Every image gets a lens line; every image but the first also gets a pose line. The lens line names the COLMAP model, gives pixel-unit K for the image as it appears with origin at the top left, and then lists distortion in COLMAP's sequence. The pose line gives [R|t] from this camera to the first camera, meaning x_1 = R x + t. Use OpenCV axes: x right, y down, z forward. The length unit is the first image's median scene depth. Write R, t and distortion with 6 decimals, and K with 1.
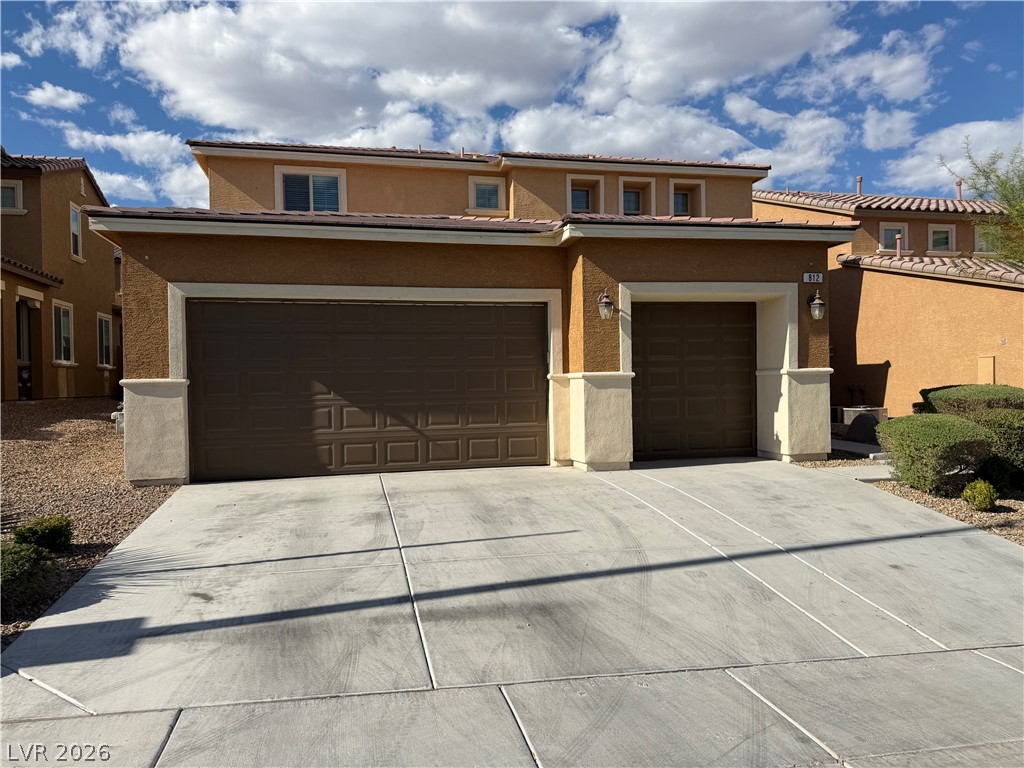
lens RADIAL K [[721.0, 0, 512.0], [0, 721.0, 384.0], [0, 0, 1]] dist [-0.005533, -0.002690]
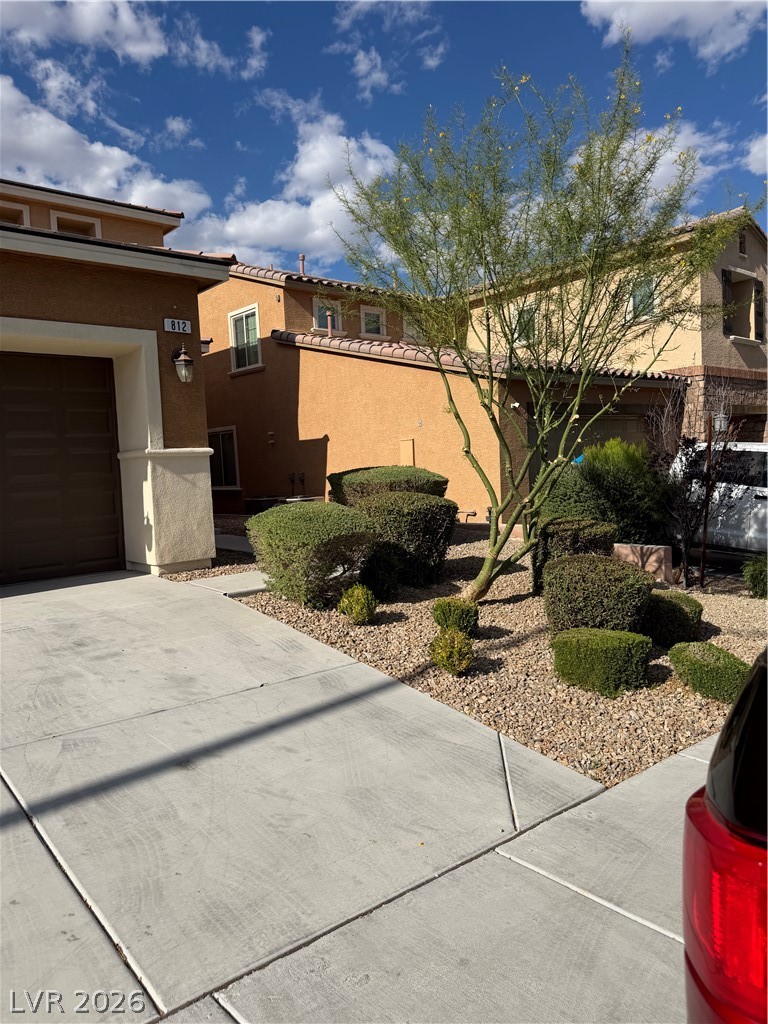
lens RADIAL K [[720.7, 0, 384.0], [0, 720.7, 512.0], [0, 0, 1]] dist [0.065737, -0.110175]
pose [[0.874226, -0.053777, 0.482531, 0.232152], [0.033278, 0.998147, 0.050950, 0.013181], [-0.484377, -0.028484, 0.874396, 0.236724]]
